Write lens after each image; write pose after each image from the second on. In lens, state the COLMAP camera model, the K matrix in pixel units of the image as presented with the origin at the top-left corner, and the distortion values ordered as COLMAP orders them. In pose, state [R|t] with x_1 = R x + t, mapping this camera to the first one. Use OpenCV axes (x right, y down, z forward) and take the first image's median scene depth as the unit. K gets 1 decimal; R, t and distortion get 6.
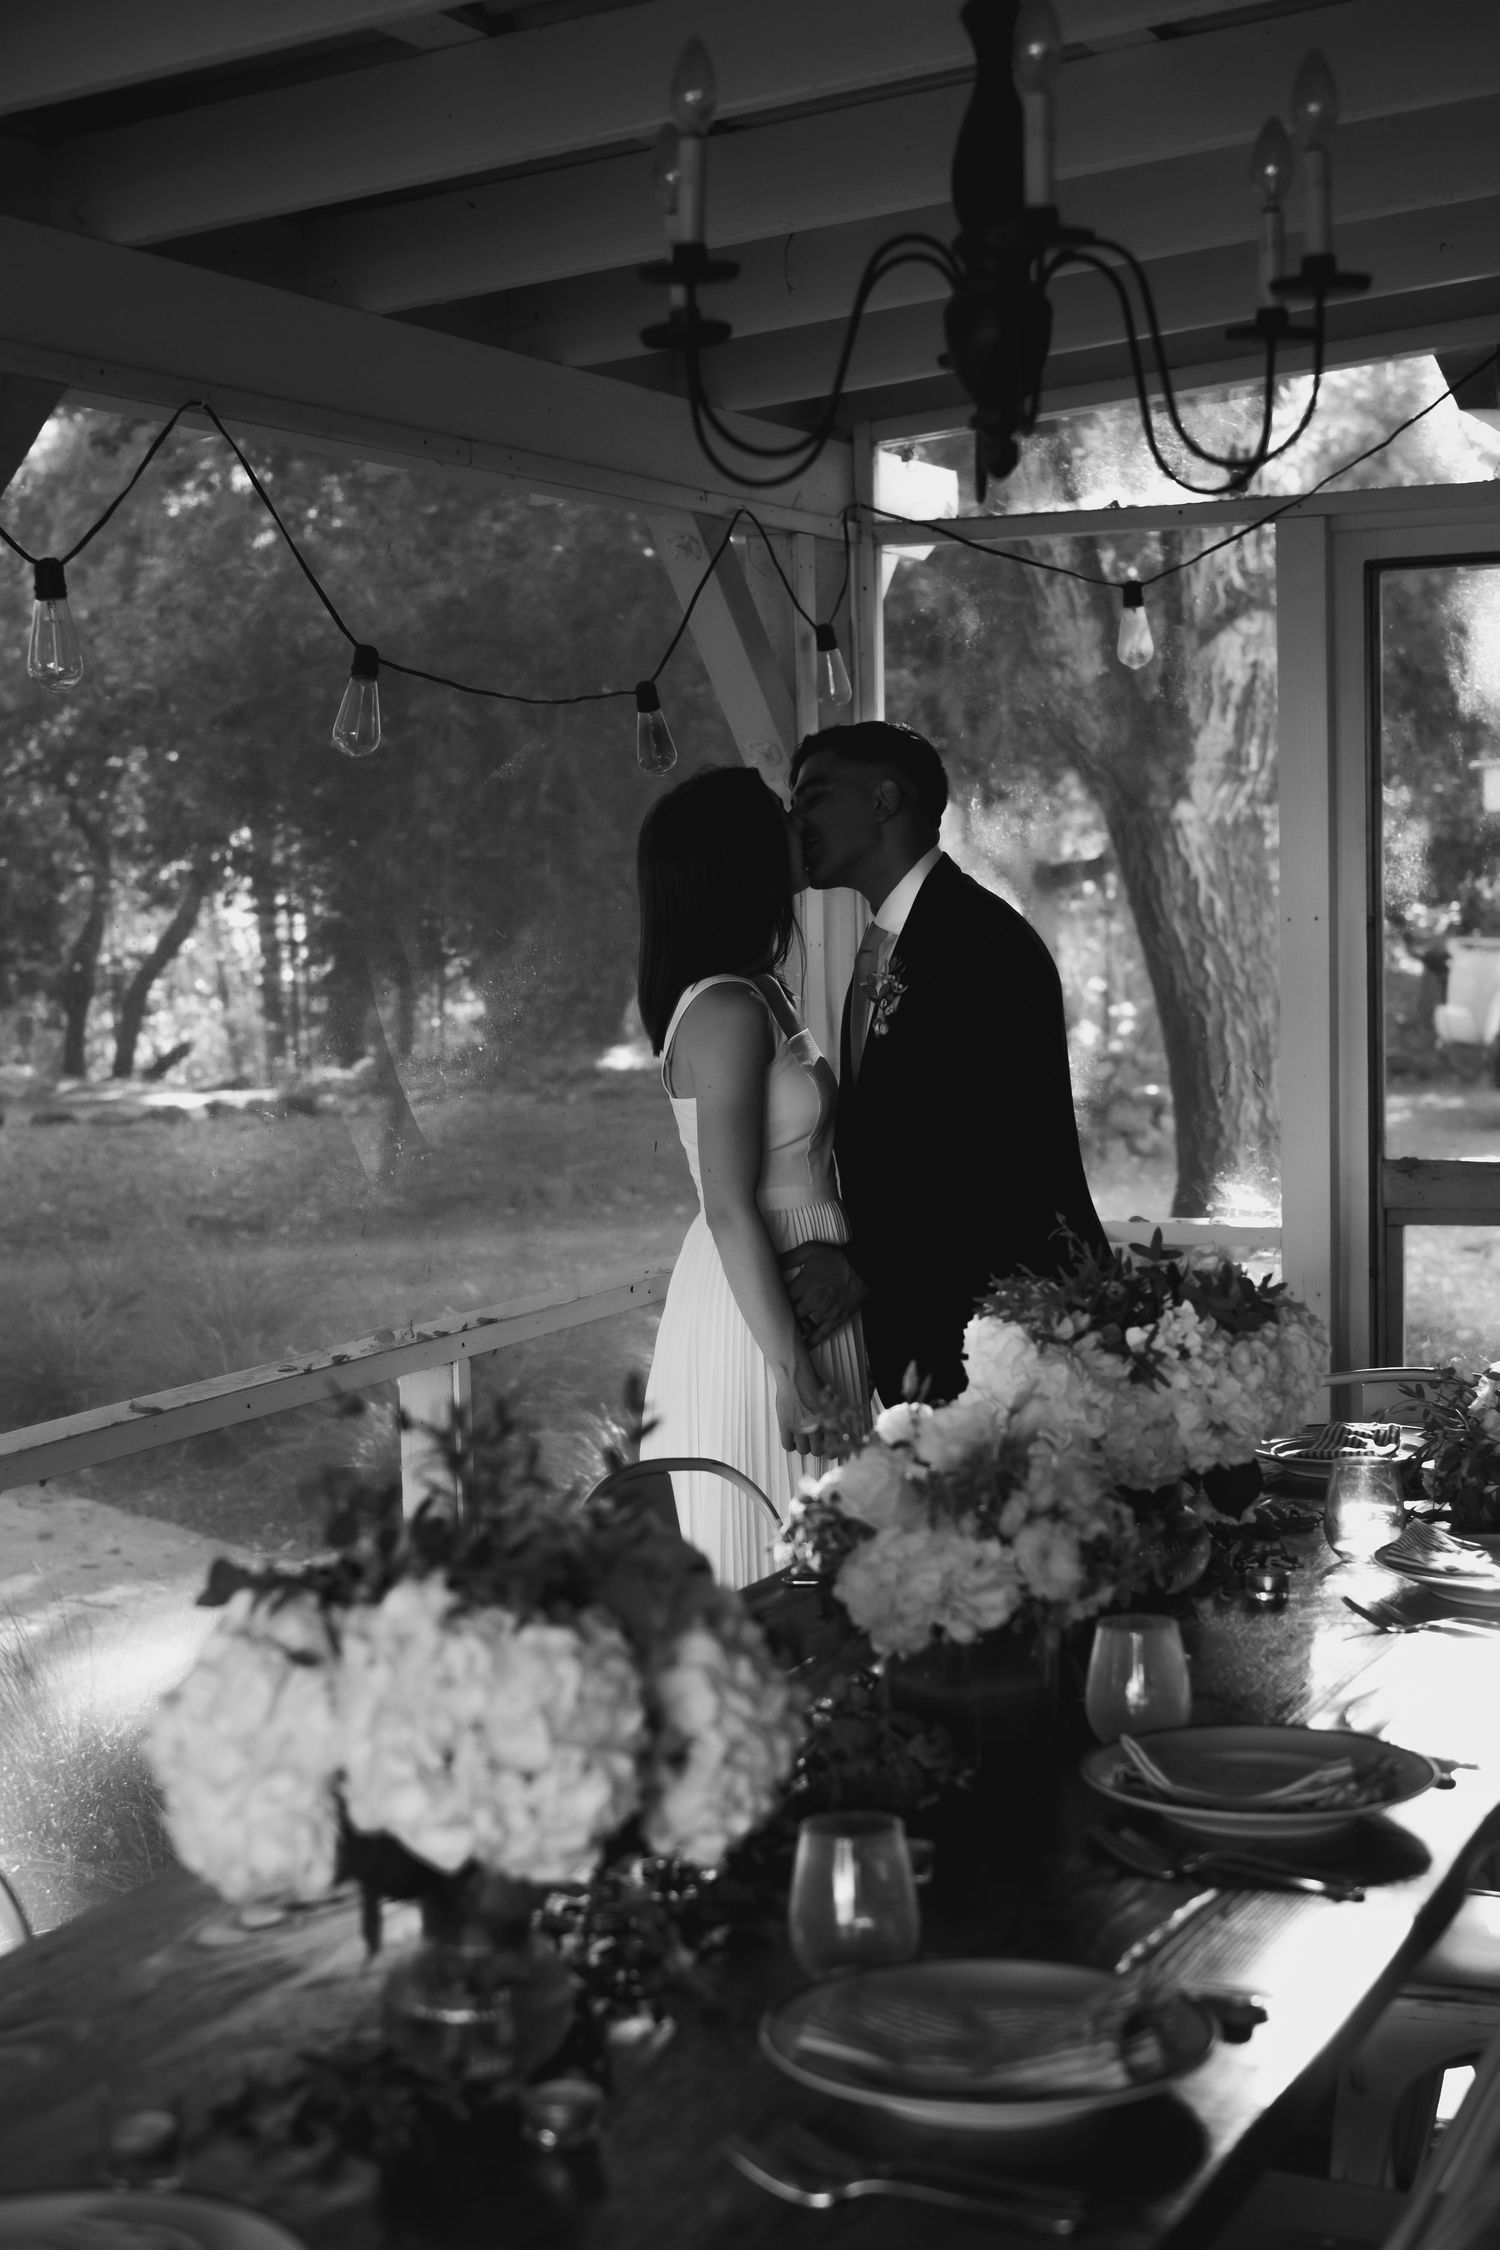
lens RADIAL K [[3522.3, 0, 750.0], [0, 3522.3, 1125.0], [0, 0, 1]] dist [-0.019023, -0.040434]
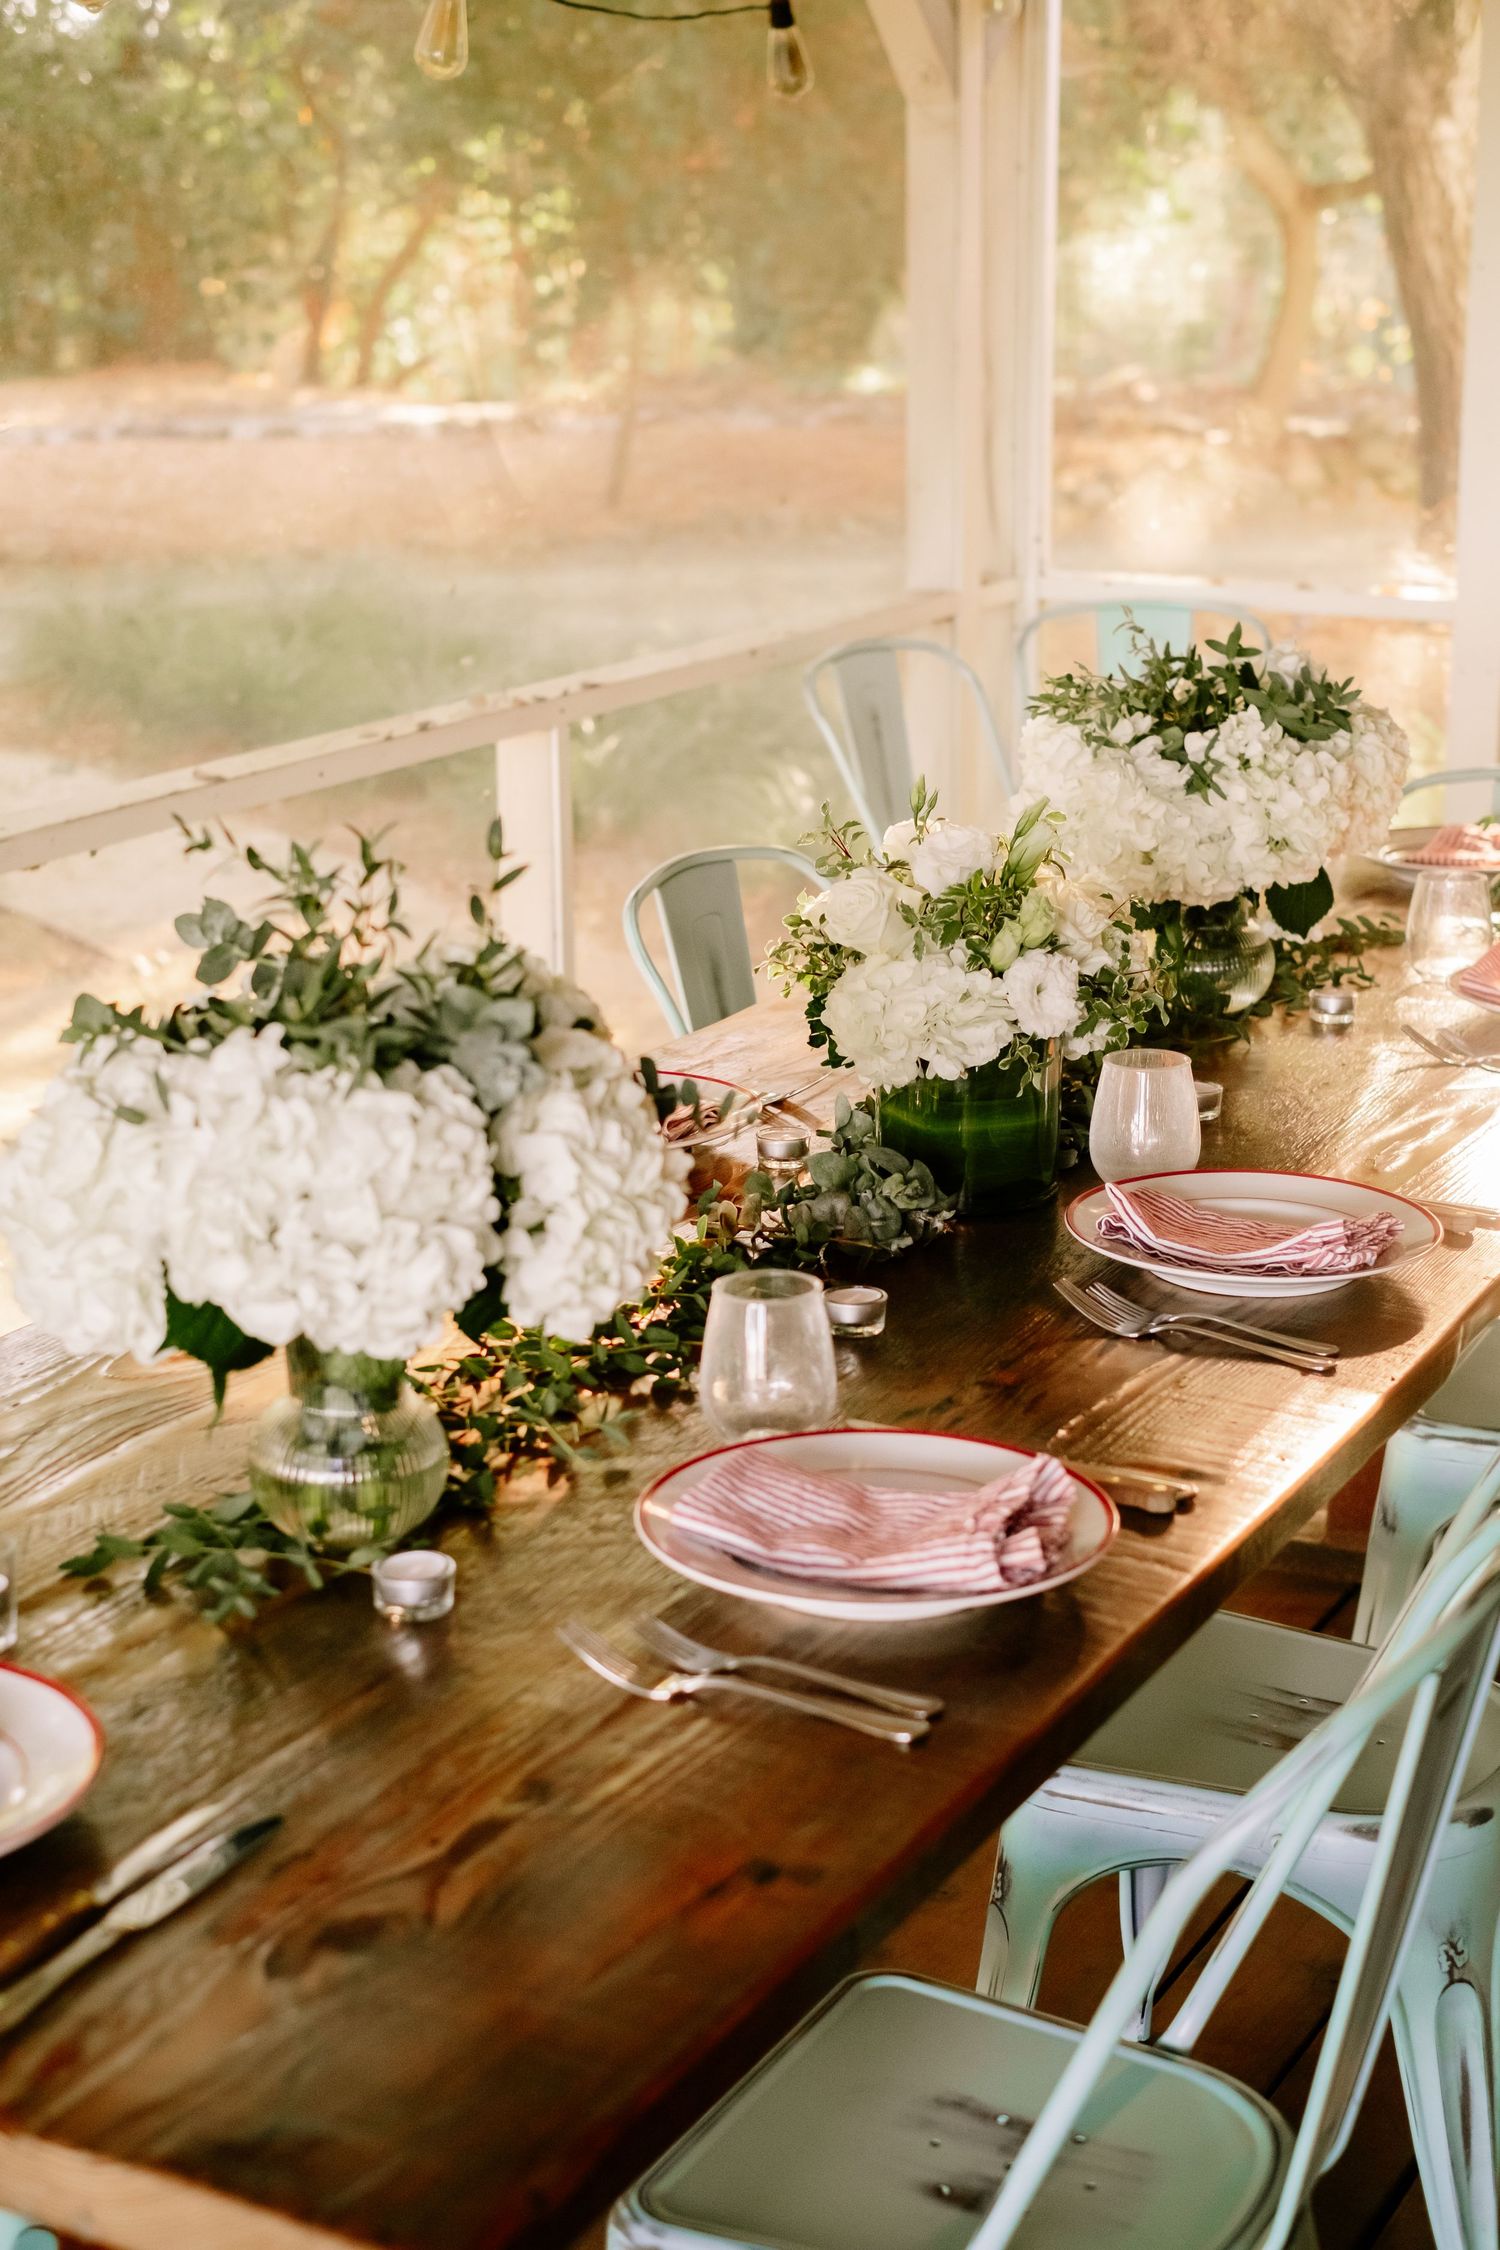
lens RADIAL K [[3522.3, 0, 750.0], [0, 3522.3, 1125.0], [0, 0, 1]] dist [-0.019023, -0.040434]
pose [[0.996558, 0.034606, -0.075330, 0.076859], [-0.019548, 0.981172, 0.192144, -0.020765], [0.080562, -0.190010, 0.978471, 0.066144]]
